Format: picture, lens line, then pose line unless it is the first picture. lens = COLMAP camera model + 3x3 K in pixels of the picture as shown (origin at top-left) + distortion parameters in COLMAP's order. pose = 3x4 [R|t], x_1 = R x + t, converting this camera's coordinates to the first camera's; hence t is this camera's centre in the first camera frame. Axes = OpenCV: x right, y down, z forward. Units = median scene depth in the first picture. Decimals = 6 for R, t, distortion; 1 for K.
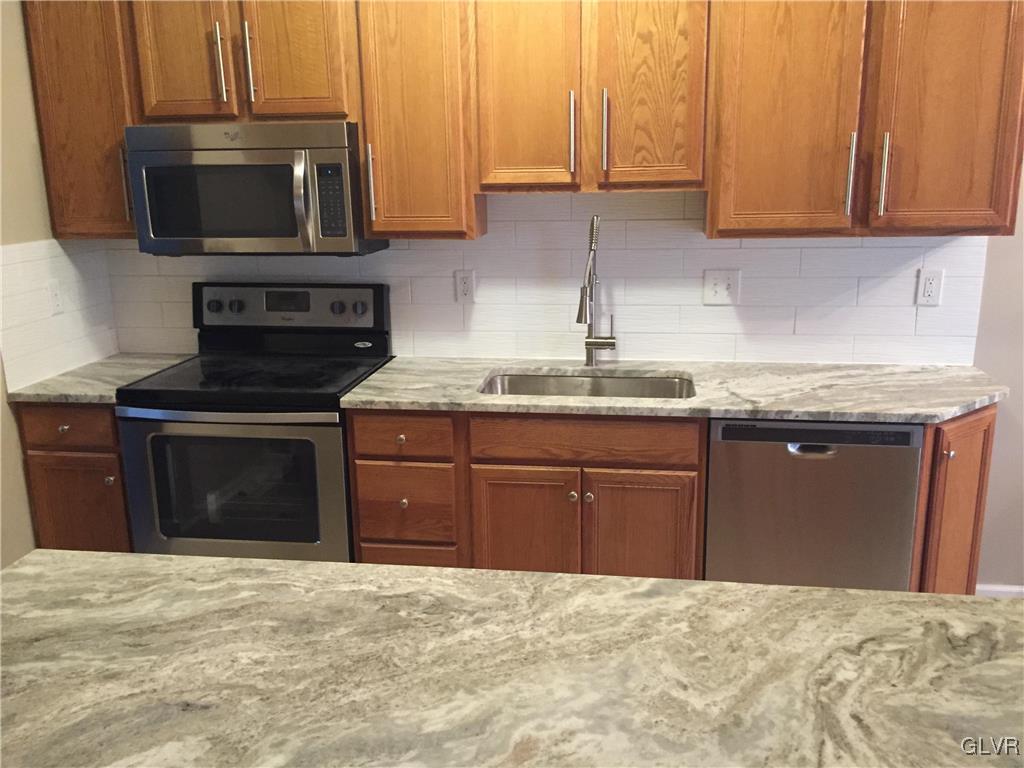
lens RADIAL K [[889.3, 0, 514.4], [0, 889.3, 378.9], [0, 0, 1]] dist [0.086964, -0.094781]
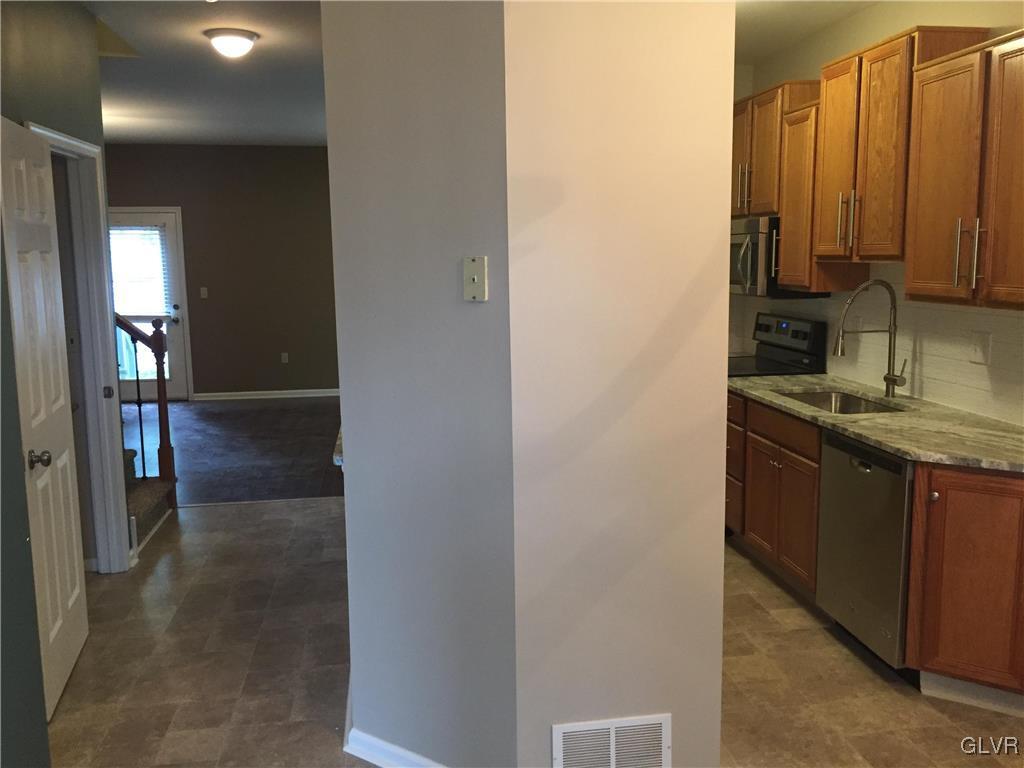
lens RADIAL K [[889.3, 0, 513.0], [0, 889.3, 383.7], [0, 0, 1]] dist [0.086964, -0.094781]
pose [[0.284981, 0.152233, -0.946367, 1.164693], [-0.210626, 0.973122, 0.093110, -0.040332], [0.935106, 0.172795, 0.309386, 0.096398]]
